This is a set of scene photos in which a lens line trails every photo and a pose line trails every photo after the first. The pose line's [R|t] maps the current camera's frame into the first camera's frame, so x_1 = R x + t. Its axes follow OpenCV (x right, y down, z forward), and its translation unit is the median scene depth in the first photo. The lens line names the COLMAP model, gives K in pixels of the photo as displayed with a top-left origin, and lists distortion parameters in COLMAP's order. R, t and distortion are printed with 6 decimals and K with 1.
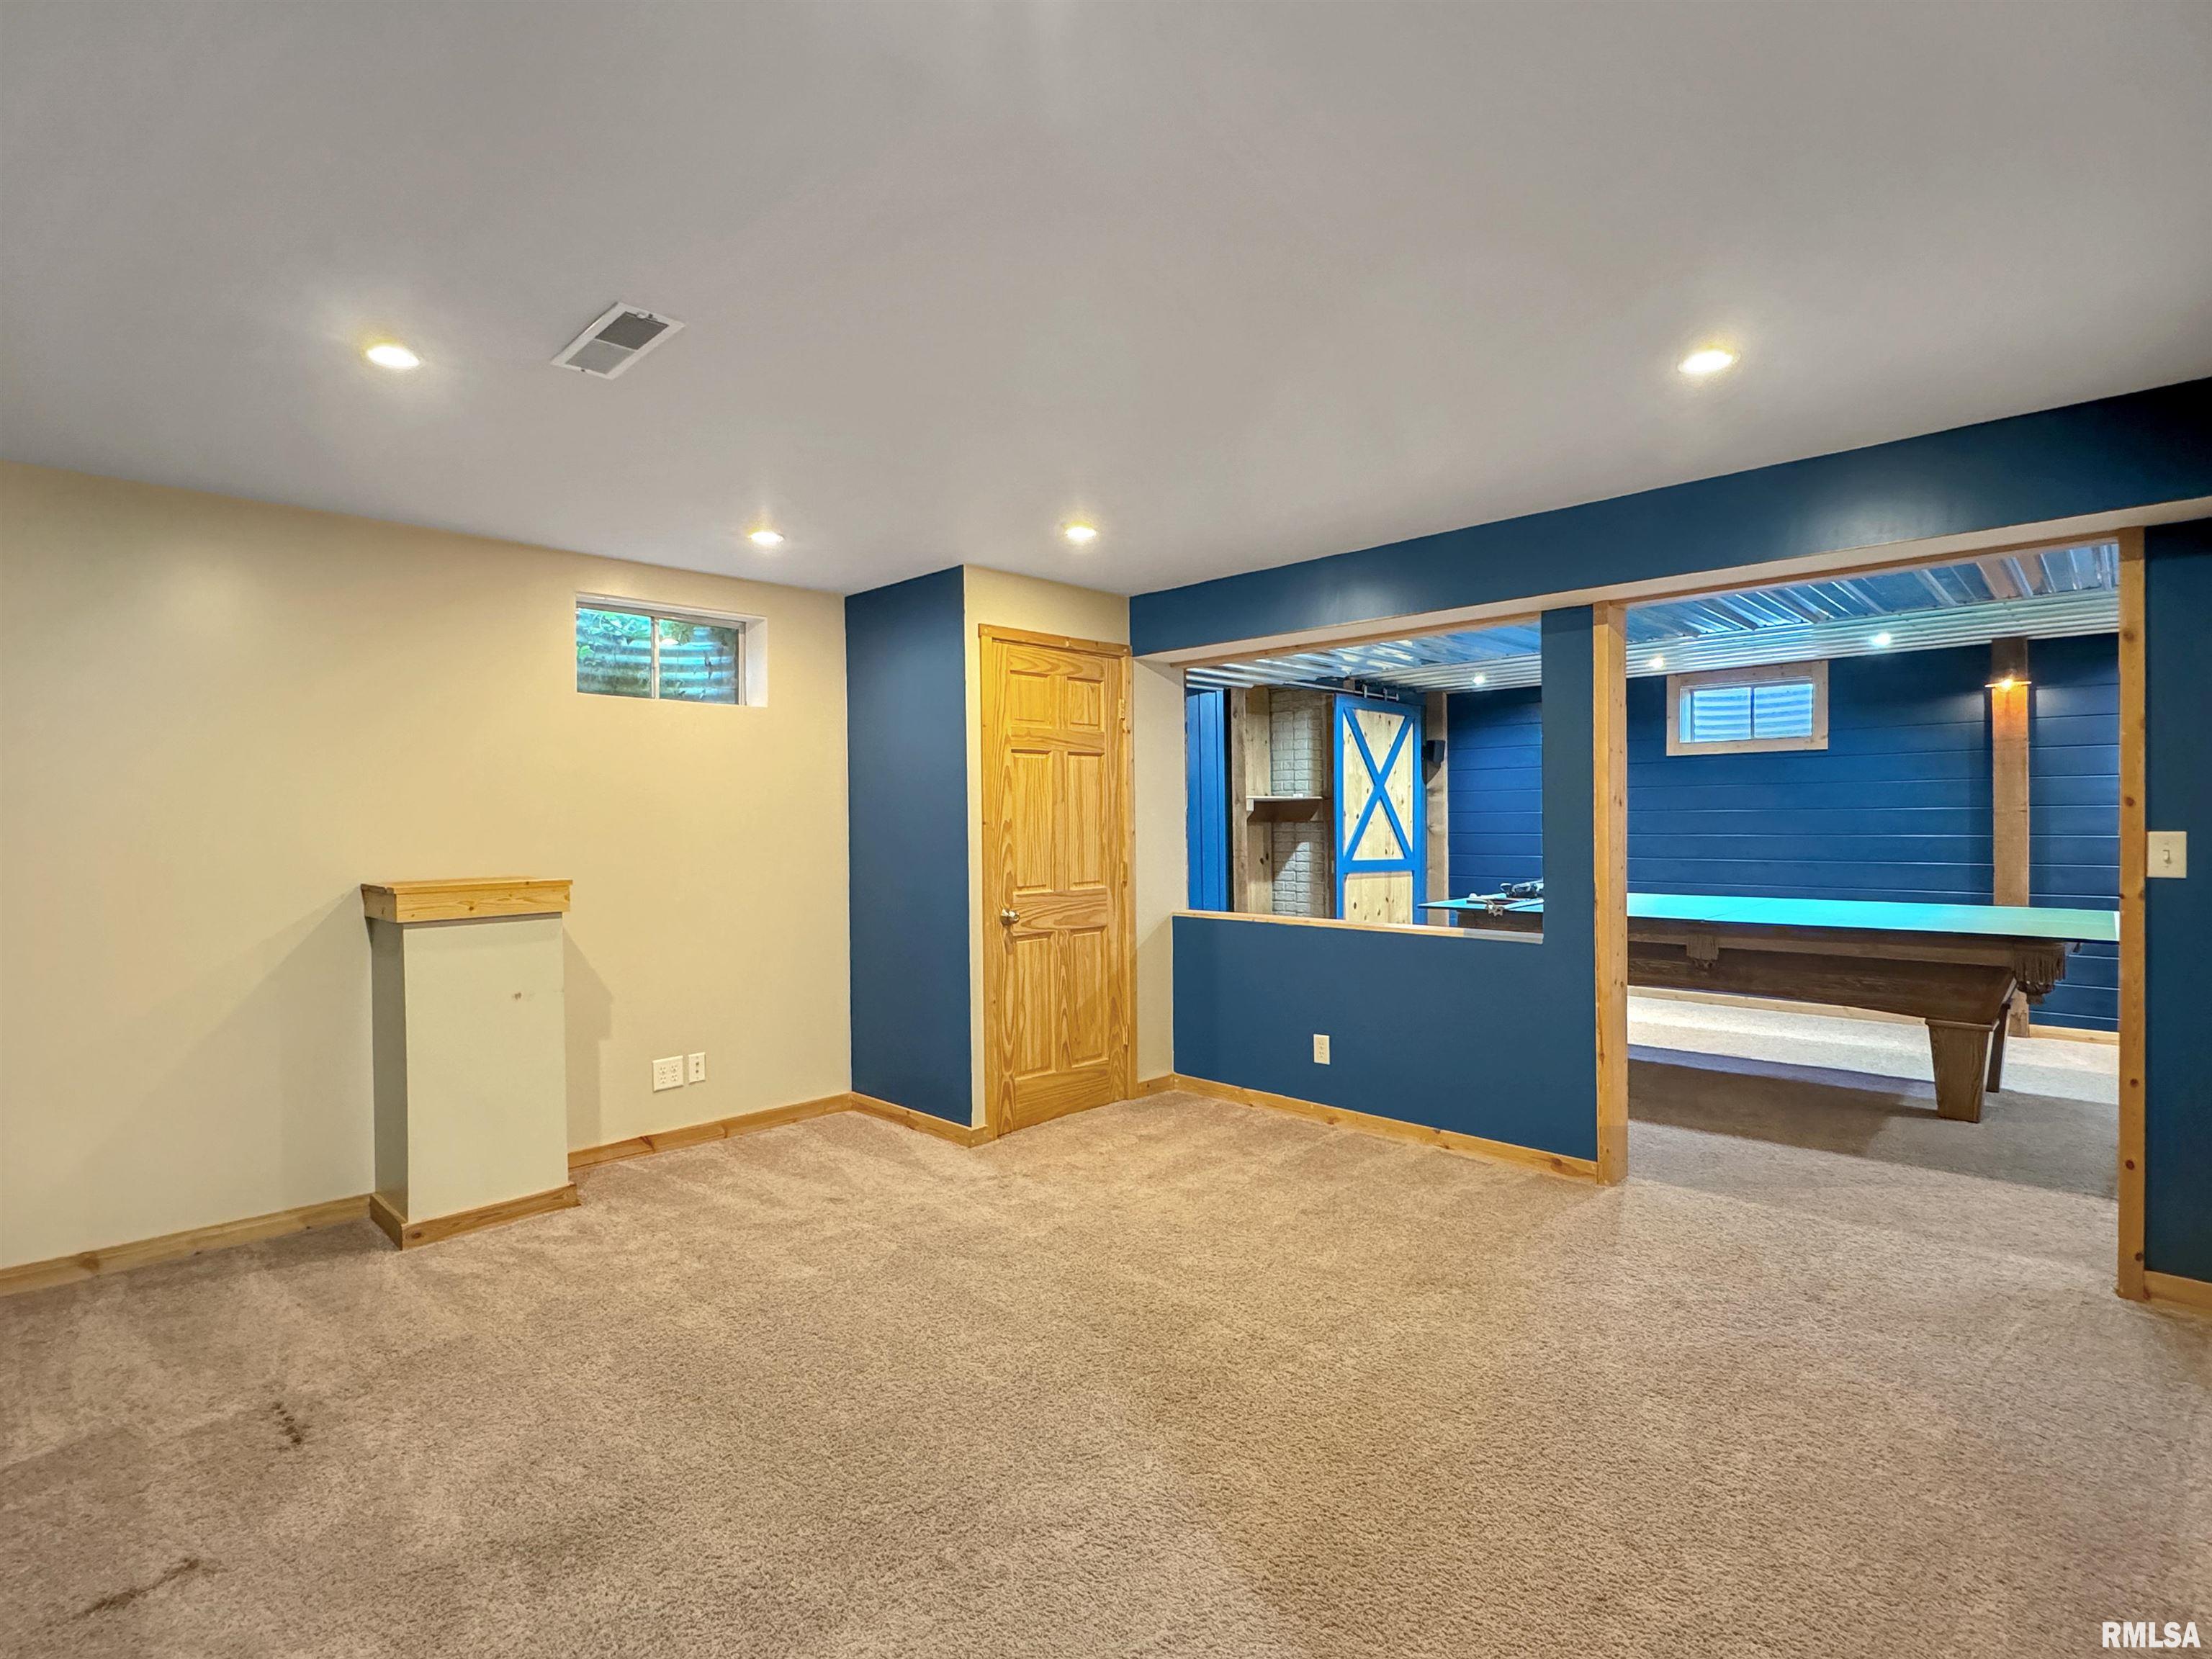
lens RADIAL K [[1061.1, 0, 1106.0], [0, 1061.1, 829.5], [0, 0, 1]] dist [-0.014738, 0.000203]
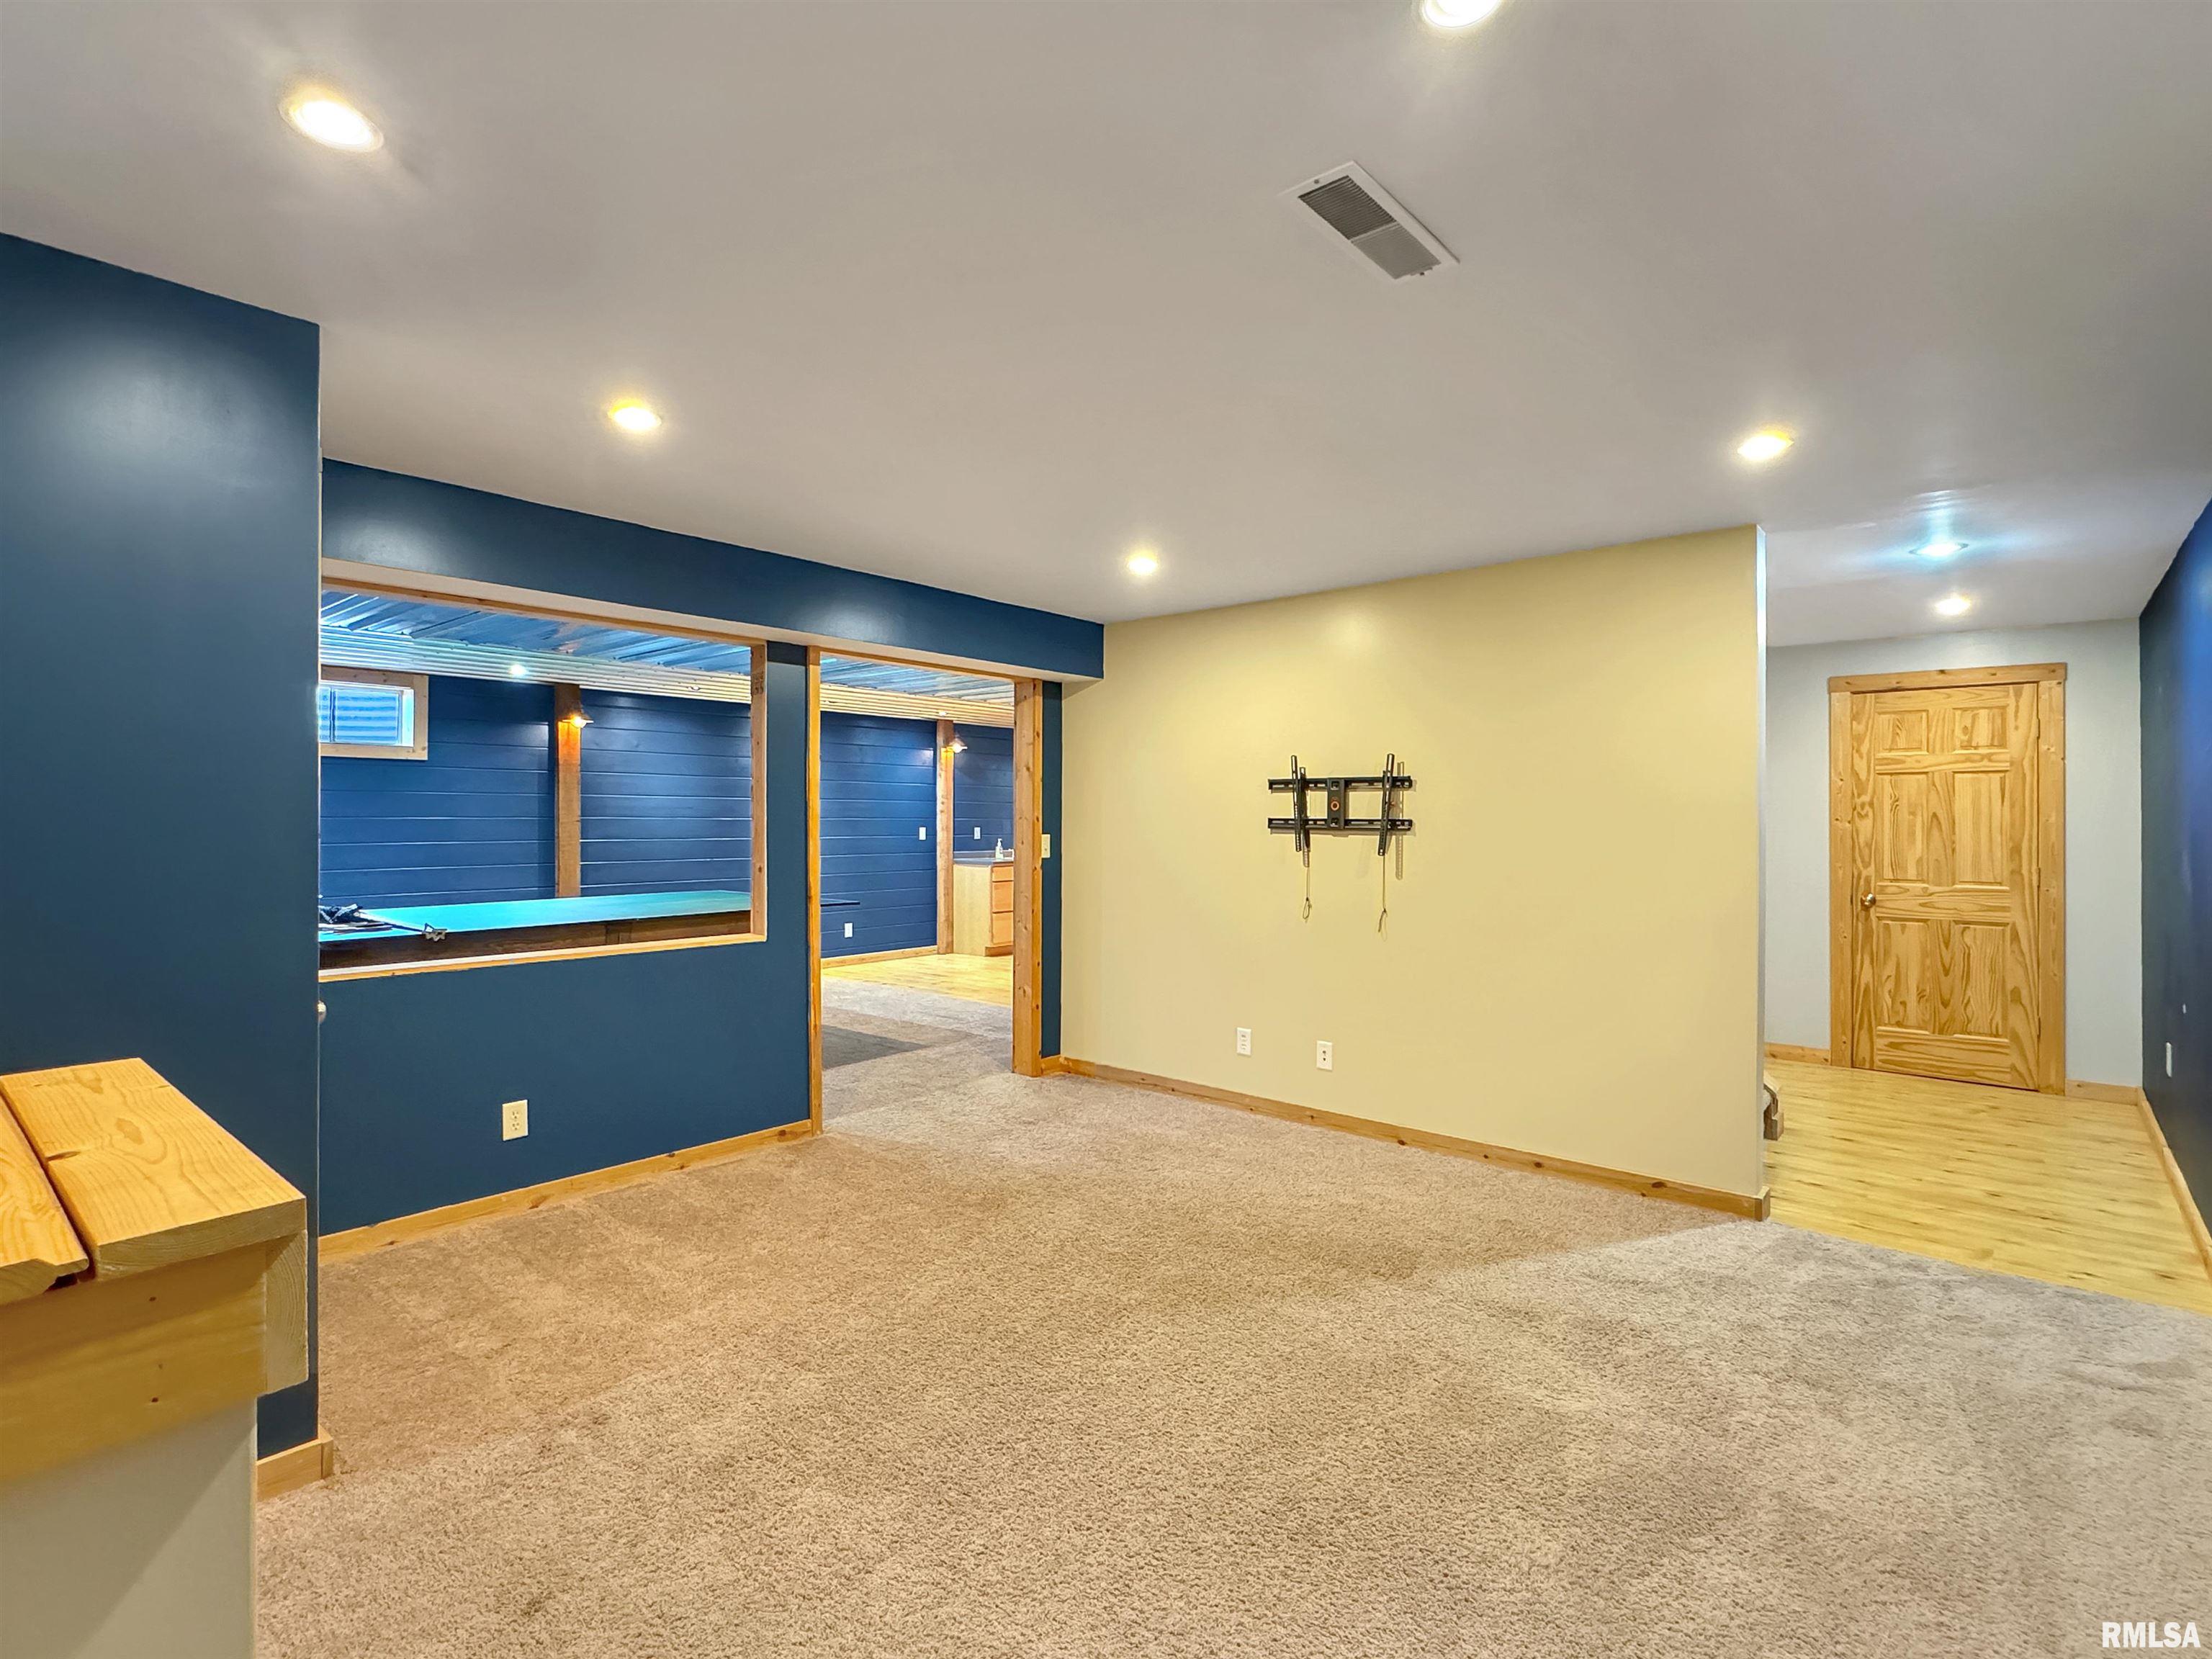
lens RADIAL K [[1061.1, 0, 1106.0], [0, 1061.1, 829.5], [0, 0, 1]] dist [-0.014738, 0.000203]
pose [[-0.070068, 0.001442, 0.997541, -0.655119], [0.006581, 0.999978, -0.000983, -0.003493], [-0.997521, 0.006496, -0.070076, 0.670521]]
